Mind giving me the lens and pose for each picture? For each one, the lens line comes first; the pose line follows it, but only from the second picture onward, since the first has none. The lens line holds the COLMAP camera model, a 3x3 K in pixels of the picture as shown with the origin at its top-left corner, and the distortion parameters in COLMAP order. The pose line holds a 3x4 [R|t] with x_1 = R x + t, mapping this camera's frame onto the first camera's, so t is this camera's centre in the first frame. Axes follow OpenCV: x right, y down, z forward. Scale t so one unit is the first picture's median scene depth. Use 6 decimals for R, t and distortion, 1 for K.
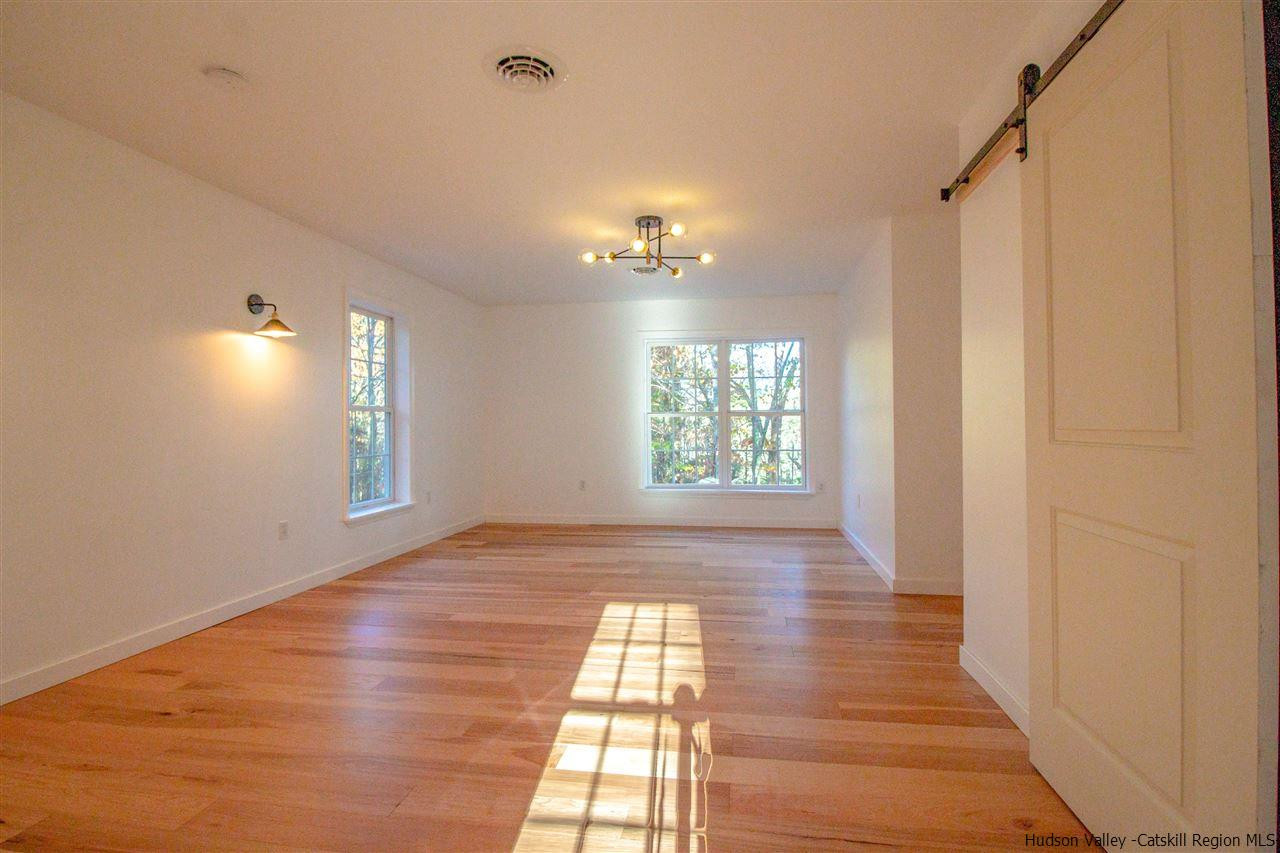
lens RADIAL K [[625.7, 0, 628.0], [0, 625.7, 424.6], [0, 0, 1]] dist [-0.005285, -0.008863]
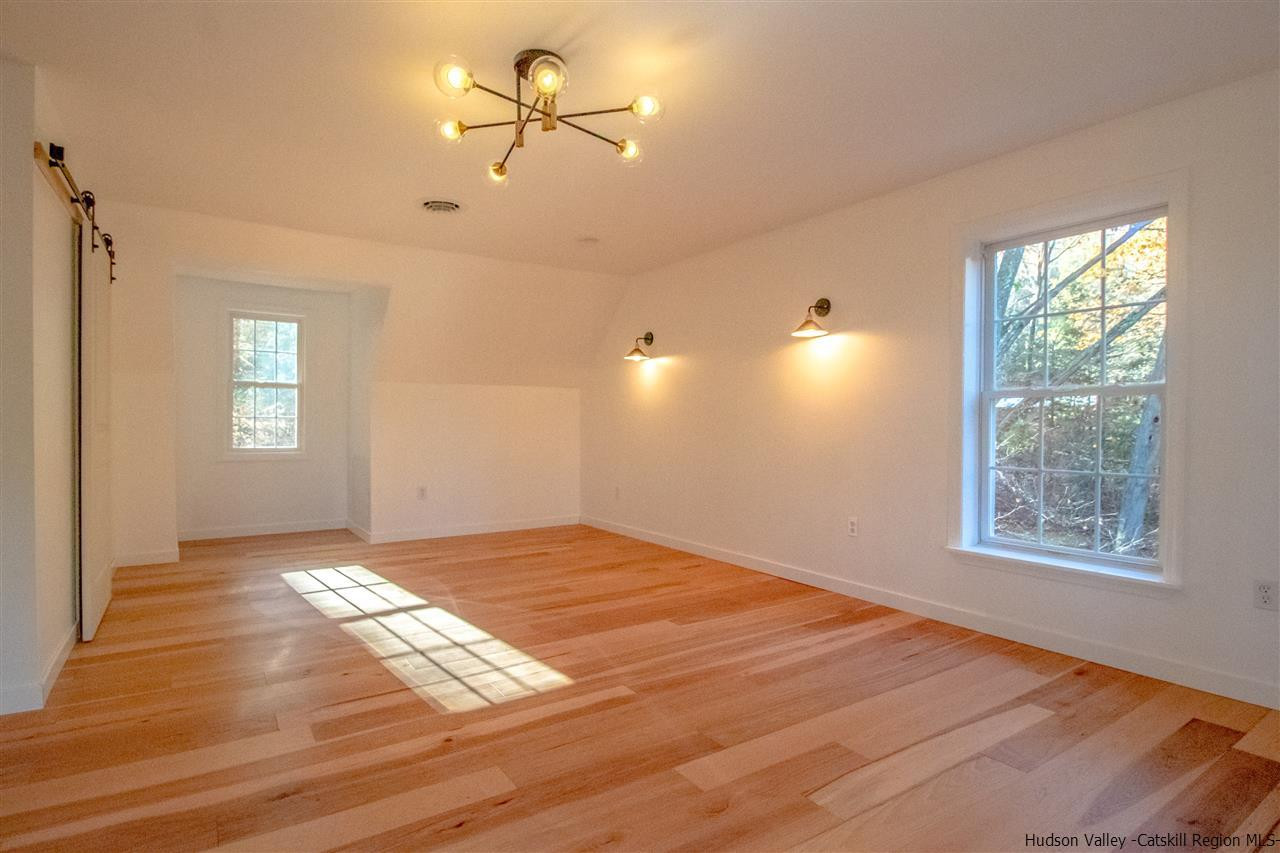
lens RADIAL K [[625.7, 0, 630.0], [0, 625.7, 424.7], [0, 0, 1]] dist [-0.005285, -0.008863]
pose [[-0.711415, 0.000859, -0.702772, 0.465265], [0.000294, 1.000000, 0.000924, 0.012789], [0.702772, 0.000451, -0.711415, 1.801710]]
